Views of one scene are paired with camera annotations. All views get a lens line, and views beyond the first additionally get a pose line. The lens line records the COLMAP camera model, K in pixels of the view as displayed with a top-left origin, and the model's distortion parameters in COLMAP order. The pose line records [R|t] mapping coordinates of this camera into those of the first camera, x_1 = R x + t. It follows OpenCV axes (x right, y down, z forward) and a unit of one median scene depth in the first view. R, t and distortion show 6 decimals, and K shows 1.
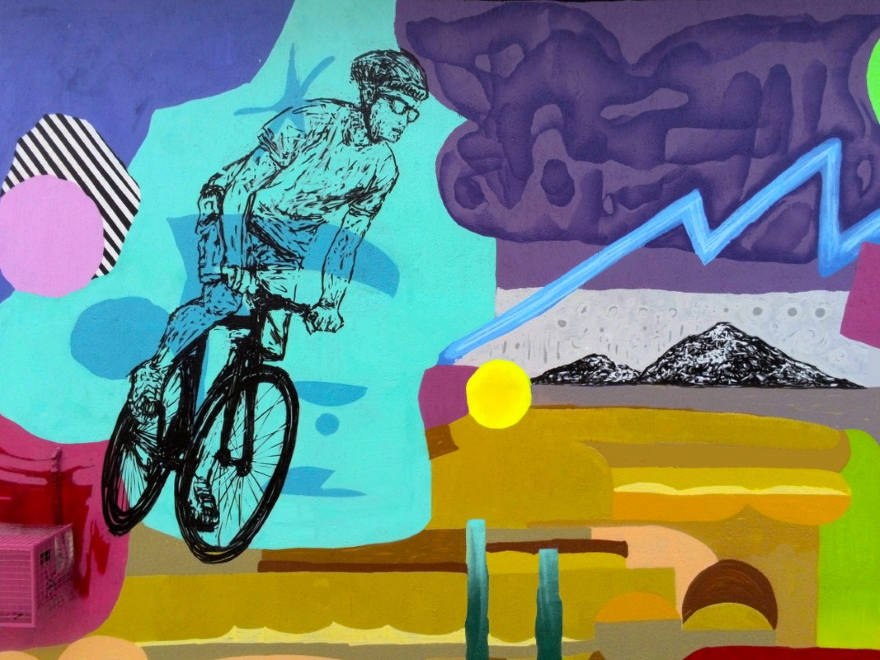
lens RADIAL K [[567.9, 0, 440.0], [0, 567.9, 330.0], [0, 0, 1]] dist [0.000375, 0.001755]
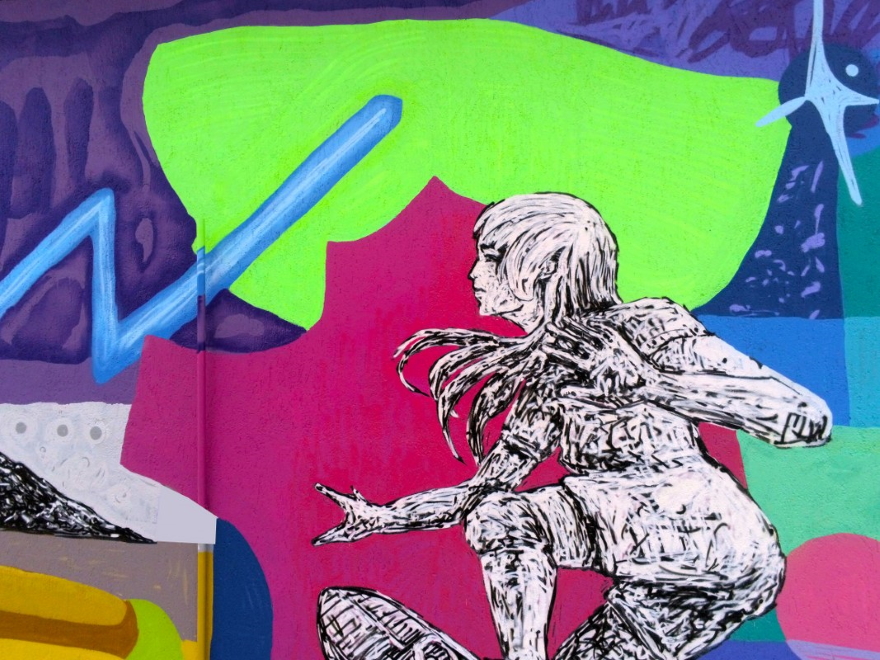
lens RADIAL K [[567.9, 0, 440.0], [0, 567.9, 330.0], [0, 0, 1]] dist [0.000375, 0.001755]
pose [[0.990002, 0.007776, -0.140839, 1.186974], [-0.008283, 0.999961, -0.003015, -0.160016], [0.140810, 0.004151, 0.990028, 0.353148]]
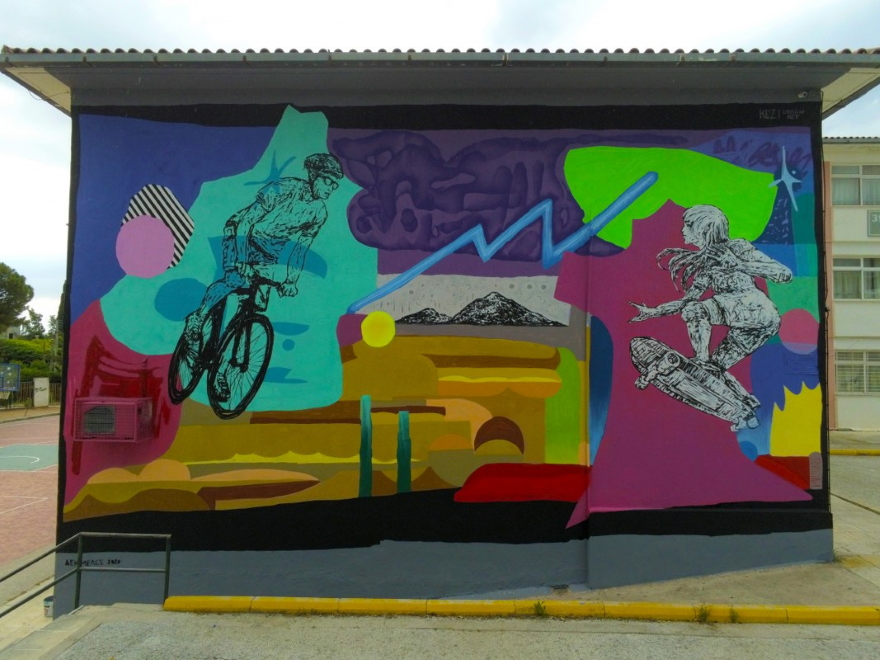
lens RADIAL K [[567.9, 0, 440.0], [0, 567.9, 330.0], [0, 0, 1]] dist [0.000375, 0.001755]
pose [[0.999989, 0.004565, 0.001437, 0.311185], [-0.004463, 0.997931, -0.064144, 0.239768], [-0.001727, 0.064137, 0.997940, -0.917060]]
